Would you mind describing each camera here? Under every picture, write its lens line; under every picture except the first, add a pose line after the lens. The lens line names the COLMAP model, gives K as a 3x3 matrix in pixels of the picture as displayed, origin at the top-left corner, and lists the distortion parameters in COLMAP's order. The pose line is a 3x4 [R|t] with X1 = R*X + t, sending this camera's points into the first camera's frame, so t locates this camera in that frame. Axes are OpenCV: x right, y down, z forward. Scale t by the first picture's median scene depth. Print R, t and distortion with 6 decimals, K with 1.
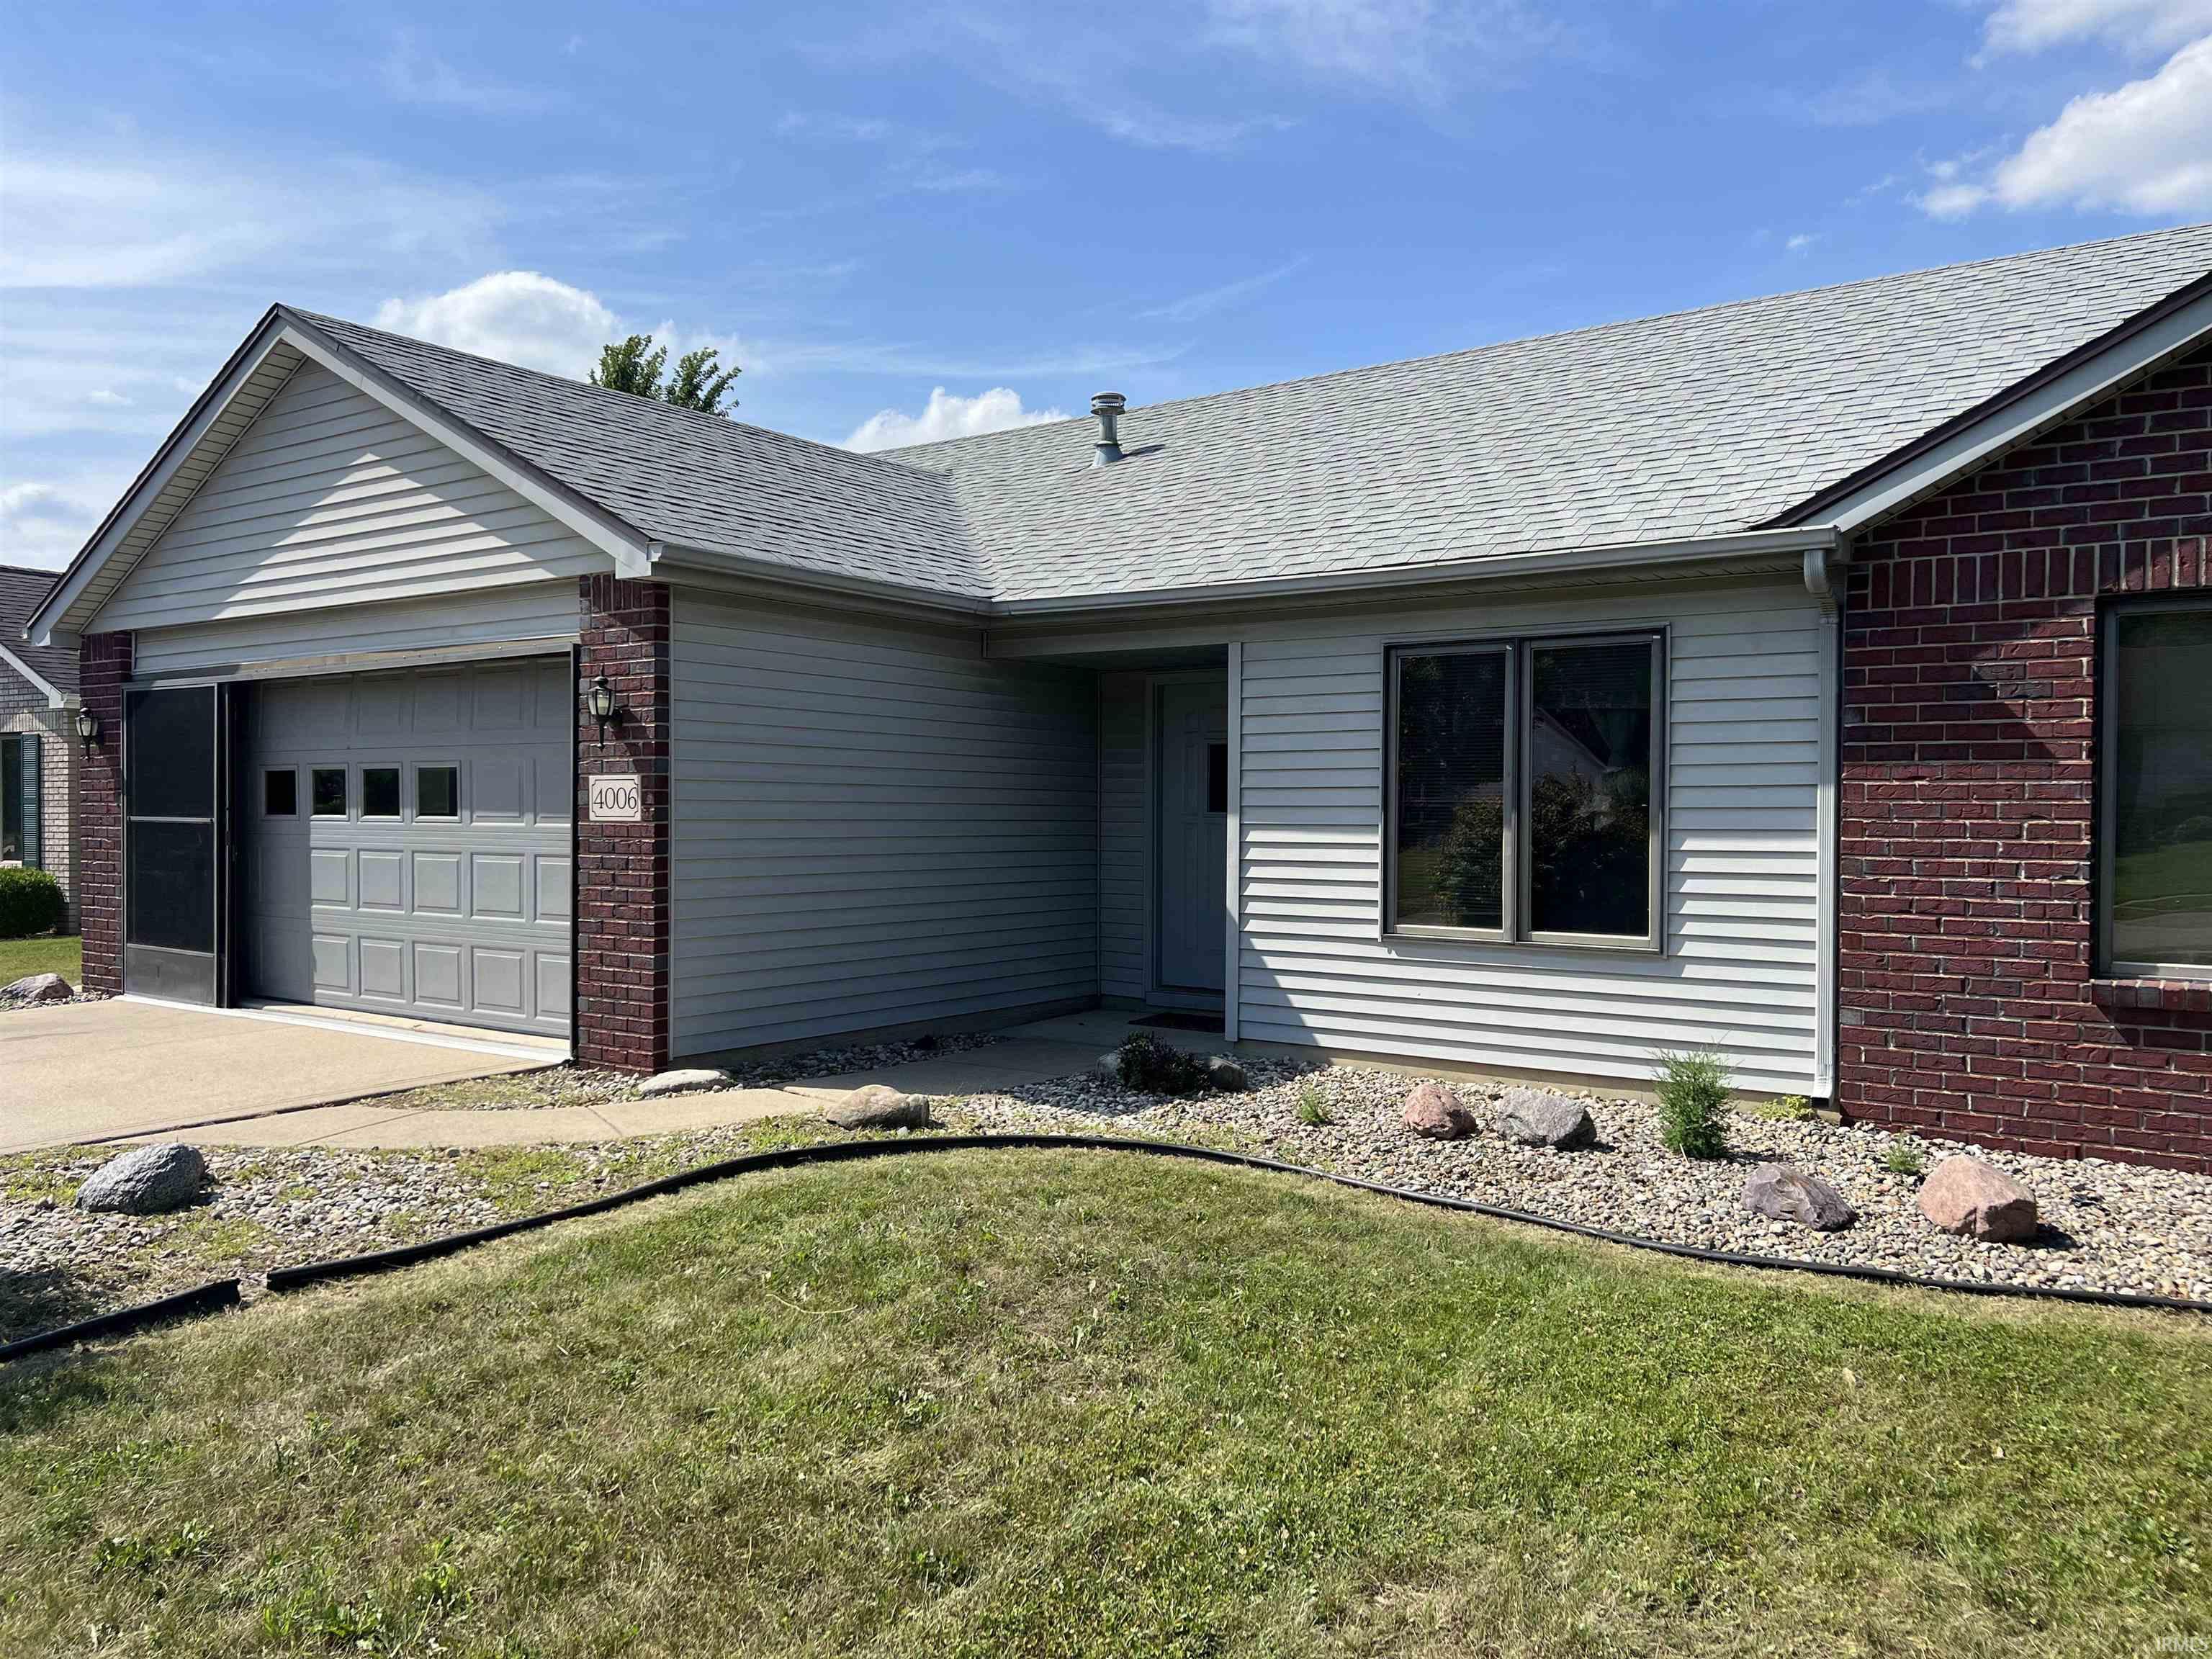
lens RADIAL K [[1646.6, 0, 1090.1], [0, 1646.6, 833.6], [0, 0, 1]] dist [0.074041, -0.090299]
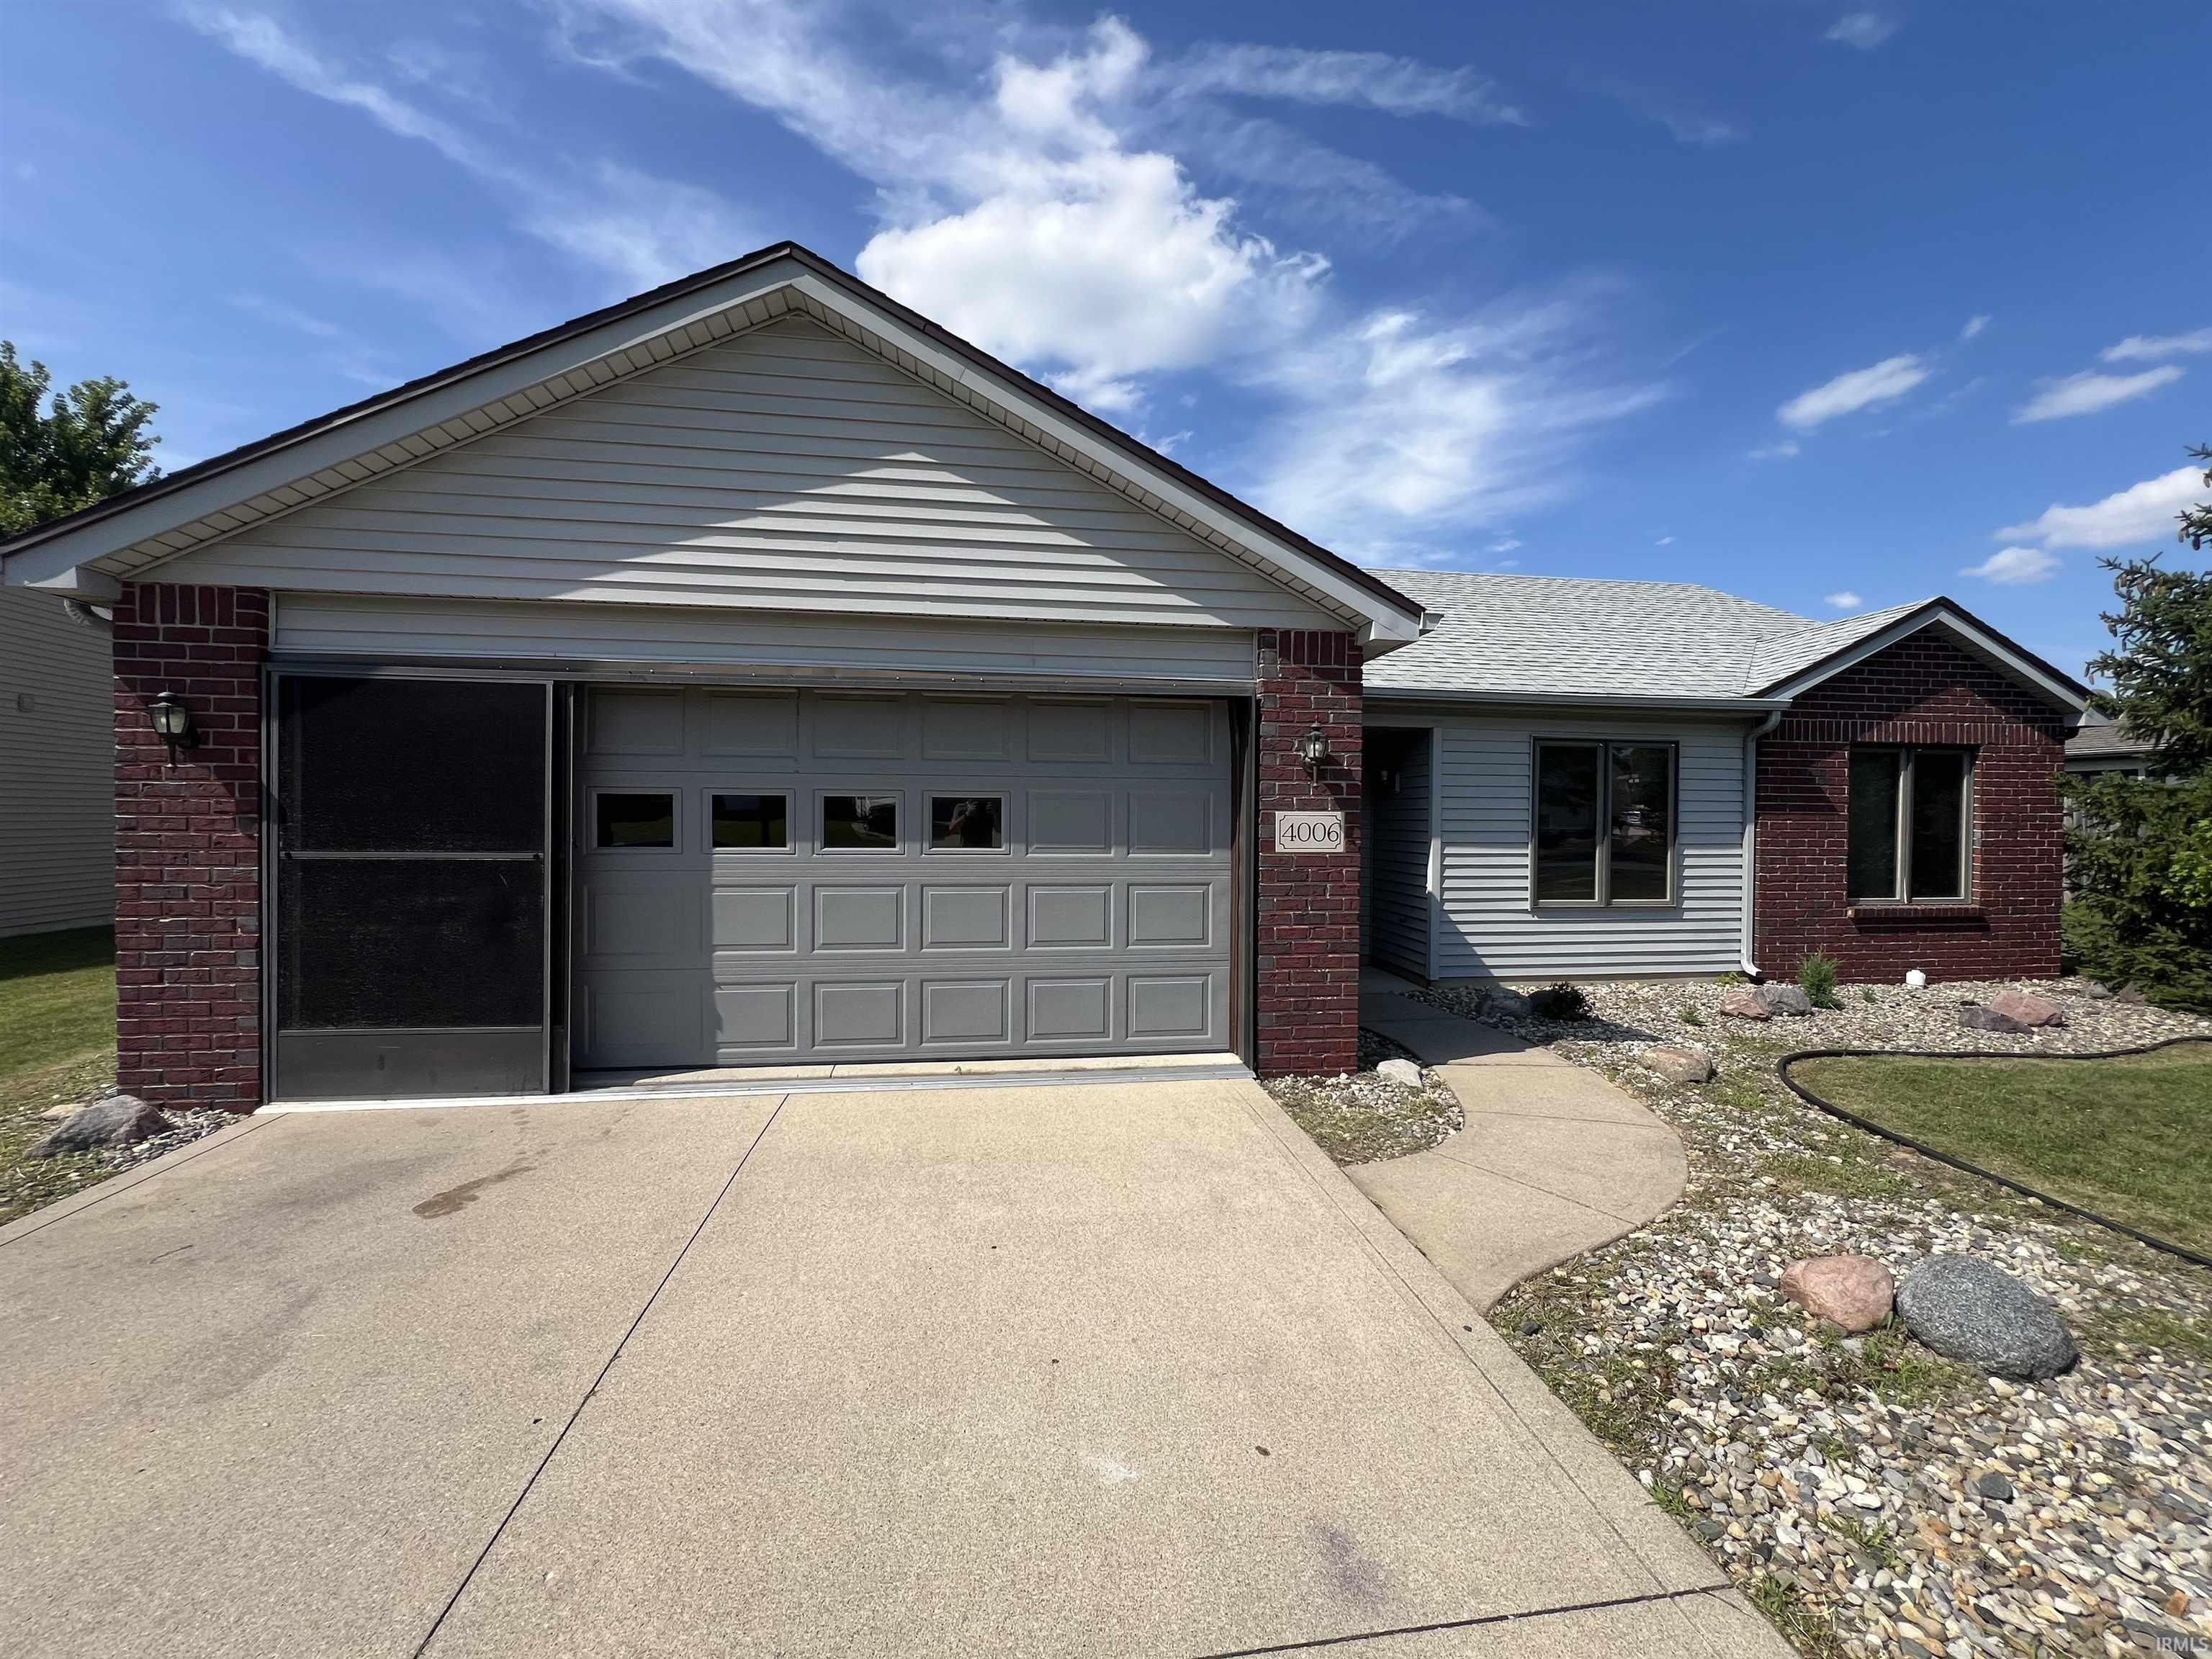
lens RADIAL K [[904.0, 0, 1116.9], [0, 904.0, 832.9], [0, 0, 1]] dist [-0.000318, 0.000131]
pose [[0.711348, -0.010670, 0.702759, -0.820113], [0.005808, 0.999940, 0.009303, -0.027609], [-0.702816, -0.002536, 0.711368, 0.664225]]
